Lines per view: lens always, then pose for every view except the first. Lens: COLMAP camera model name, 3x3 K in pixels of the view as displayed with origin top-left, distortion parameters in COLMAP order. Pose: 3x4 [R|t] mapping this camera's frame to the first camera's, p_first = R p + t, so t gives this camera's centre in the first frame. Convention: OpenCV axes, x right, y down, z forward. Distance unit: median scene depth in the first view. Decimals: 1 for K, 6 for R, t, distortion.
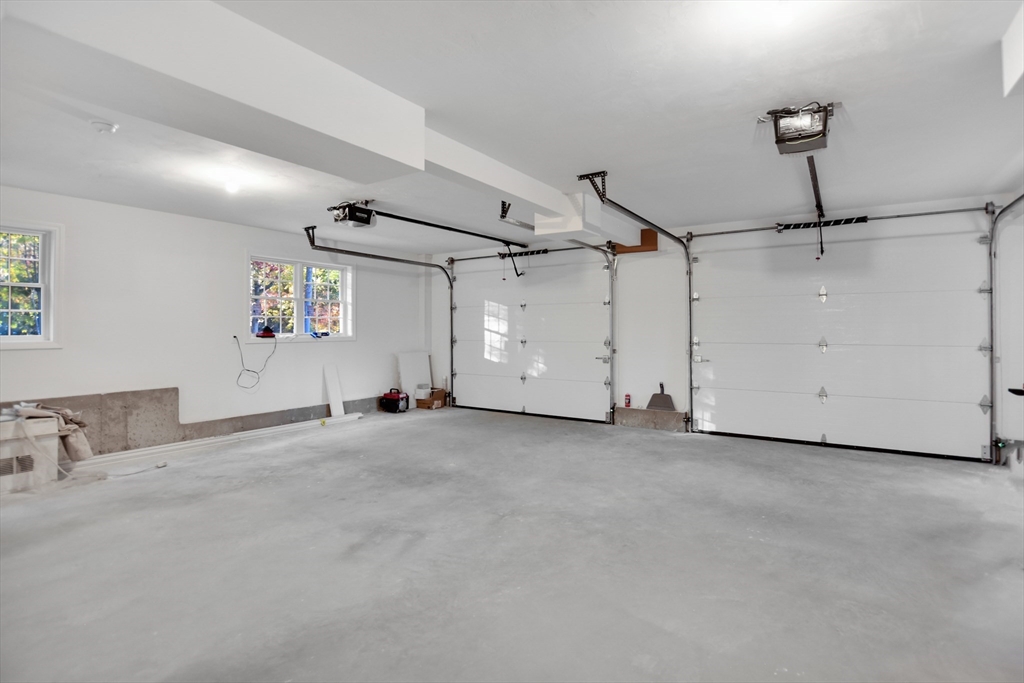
lens RADIAL K [[498.8, 0, 512.1], [0, 498.8, 333.4], [0, 0, 1]] dist [-0.026500, -0.000307]
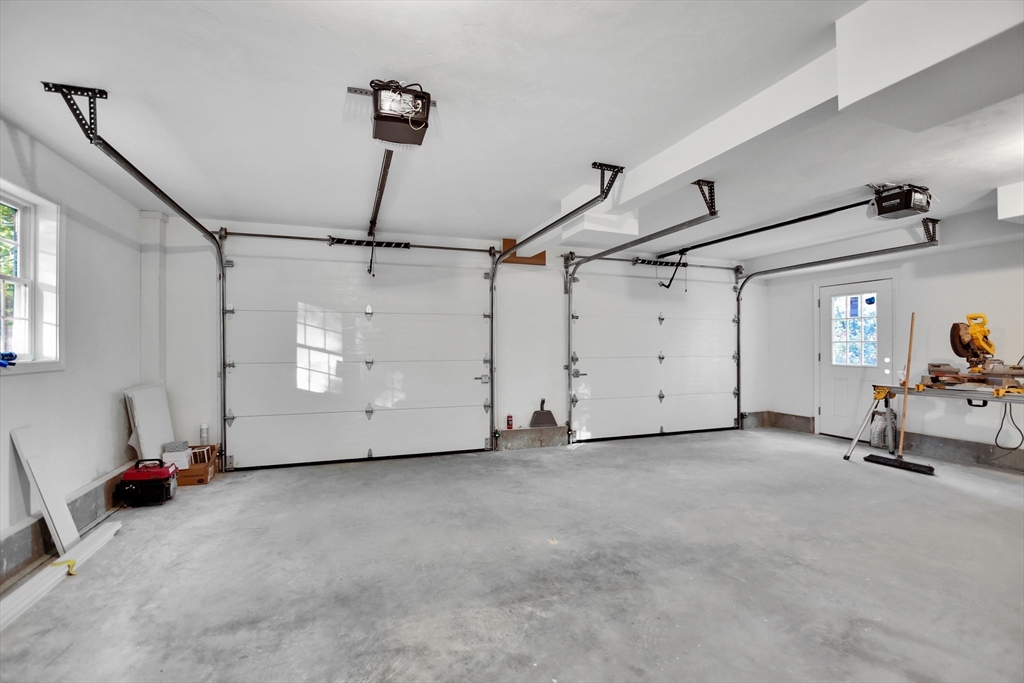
lens RADIAL K [[498.8, 0, 512.1], [0, 498.8, 333.4], [0, 0, 1]] dist [-0.026500, -0.000307]
pose [[0.569307, 0.009626, 0.822069, -0.517891], [0.001545, 0.999917, -0.012778, -0.018025], [-0.822124, 0.008545, 0.569245, 0.452557]]
